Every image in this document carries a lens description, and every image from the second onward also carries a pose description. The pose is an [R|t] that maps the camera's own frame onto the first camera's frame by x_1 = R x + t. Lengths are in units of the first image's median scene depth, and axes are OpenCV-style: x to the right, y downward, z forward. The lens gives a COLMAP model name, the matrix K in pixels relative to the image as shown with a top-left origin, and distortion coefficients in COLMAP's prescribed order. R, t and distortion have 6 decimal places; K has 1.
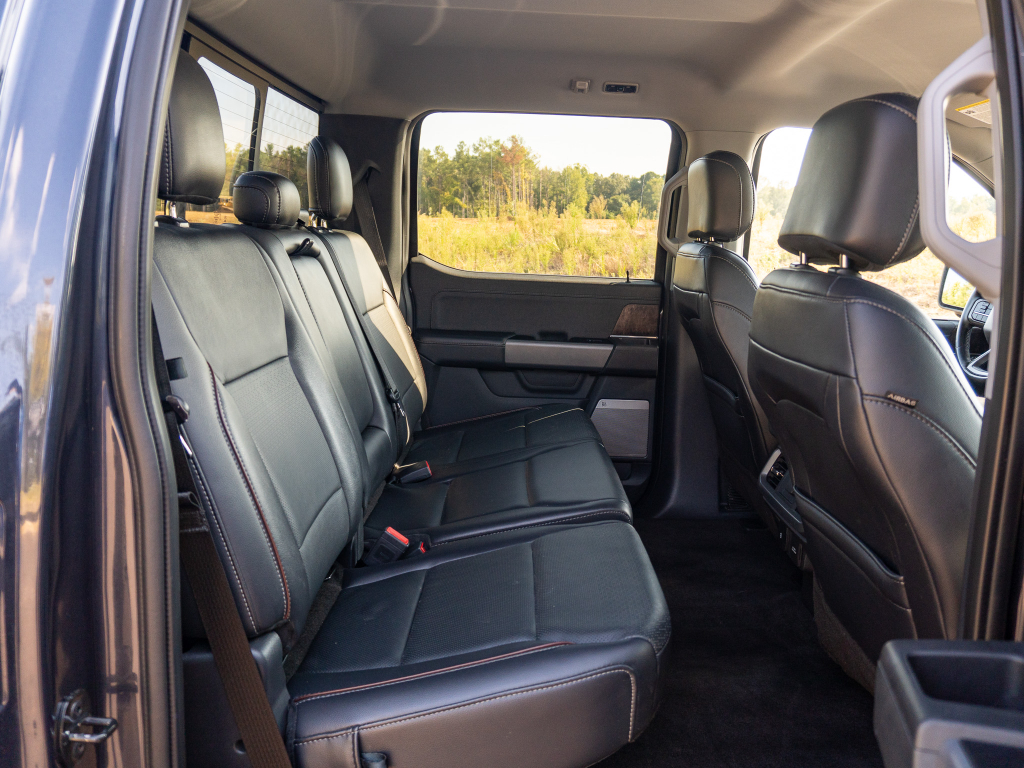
lens RADIAL K [[804.9, 0, 532.7], [0, 804.9, 387.0], [0, 0, 1]] dist [-0.013134, -0.002774]
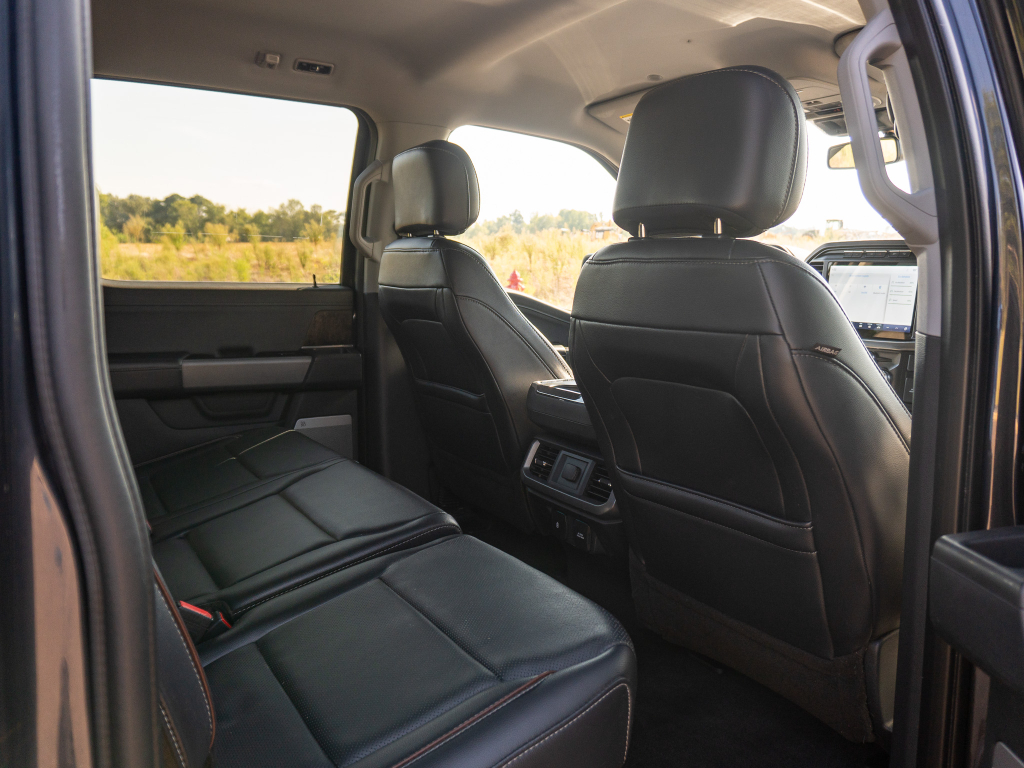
lens RADIAL K [[804.9, 0, 532.7], [0, 804.9, 387.0], [0, 0, 1]] dist [-0.013134, -0.002774]
pose [[0.855321, -0.096482, 0.509035, -0.159898], [0.110445, 0.993878, 0.002801, 0.006935], [-0.506189, 0.053824, 0.860741, 0.114028]]
